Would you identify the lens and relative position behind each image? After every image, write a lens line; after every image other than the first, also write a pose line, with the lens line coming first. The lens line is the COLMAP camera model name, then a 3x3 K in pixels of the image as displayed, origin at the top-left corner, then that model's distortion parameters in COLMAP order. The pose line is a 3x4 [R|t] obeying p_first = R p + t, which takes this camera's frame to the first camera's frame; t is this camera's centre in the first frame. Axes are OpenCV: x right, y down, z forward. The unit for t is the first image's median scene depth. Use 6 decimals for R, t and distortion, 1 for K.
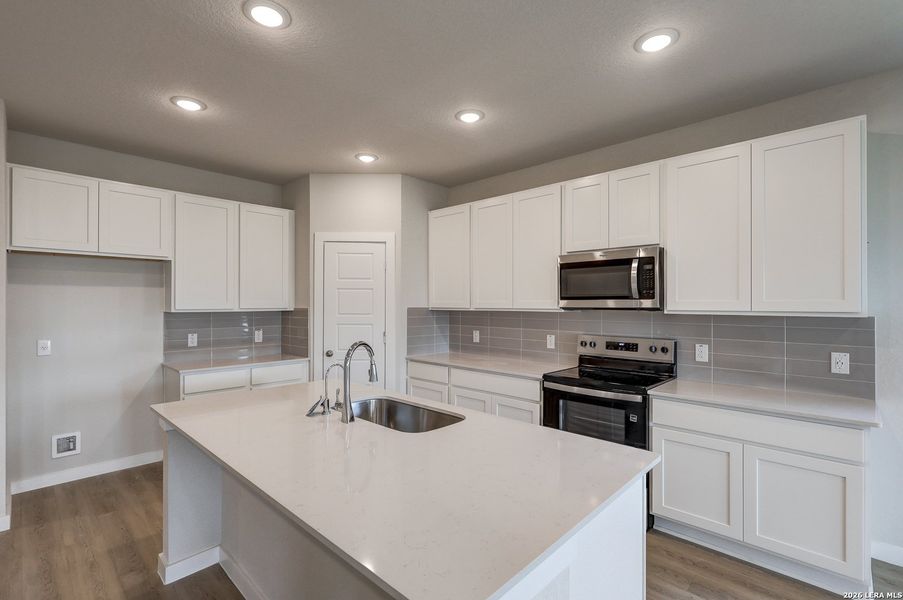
lens RADIAL K [[412.7, 0, 415.1], [0, 412.7, 303.7], [0, 0, 1]] dist [-0.002127, -0.000124]
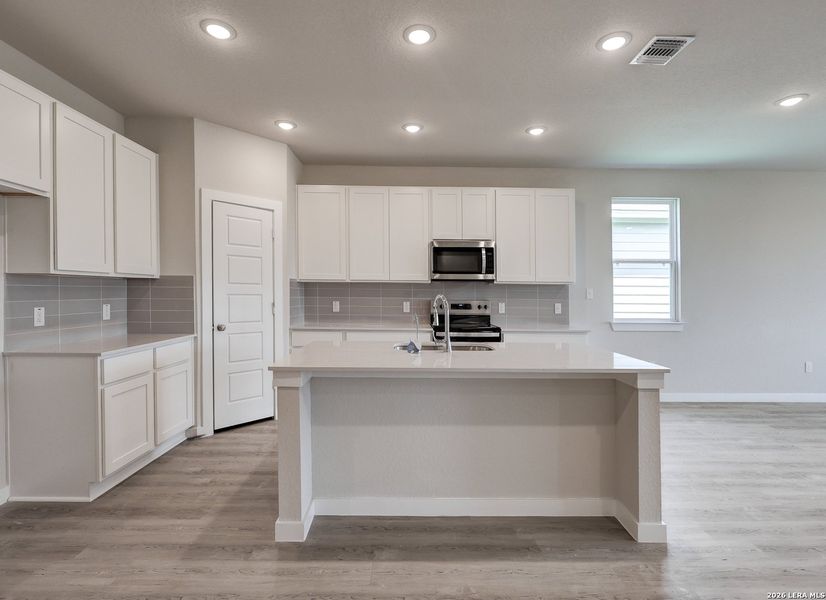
lens RADIAL K [[457.5, 0, 413.4], [0, 457.5, 291.9], [0, 0, 1]] dist [-0.001452, -0.000061]
pose [[0.660550, 0.003642, 0.750774, -0.750209], [-0.006617, 0.999978, 0.000970, 0.045307], [-0.750753, -0.005609, 0.660559, 0.043805]]
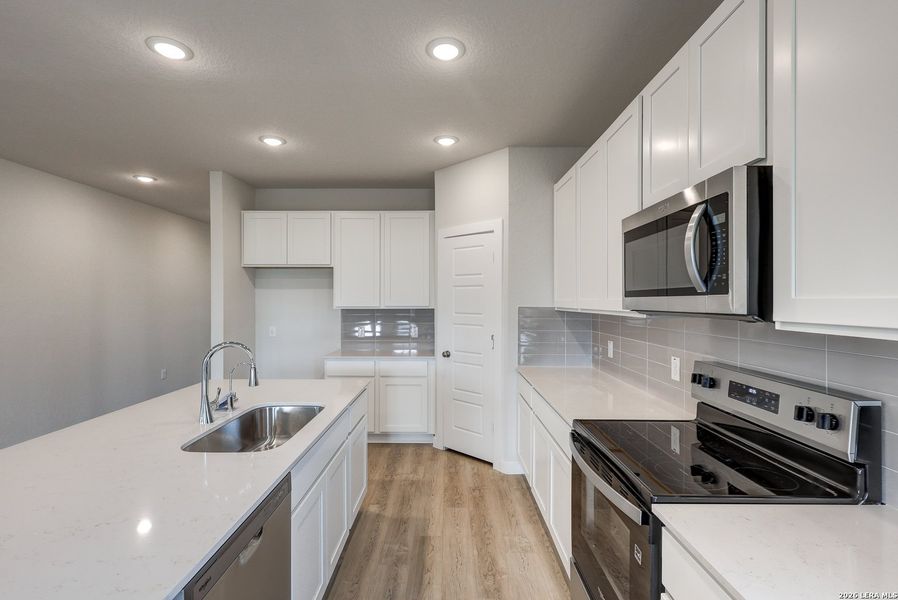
lens RADIAL K [[397.6, 0, 465.0], [0, 397.6, 305.9], [0, 0, 1]] dist [0.000046, 0.000007]
pose [[0.720983, 0.008390, -0.692902, 0.517616], [-0.000245, 0.999930, 0.011853, -0.002766], [0.692953, -0.008376, 0.720934, 0.405872]]
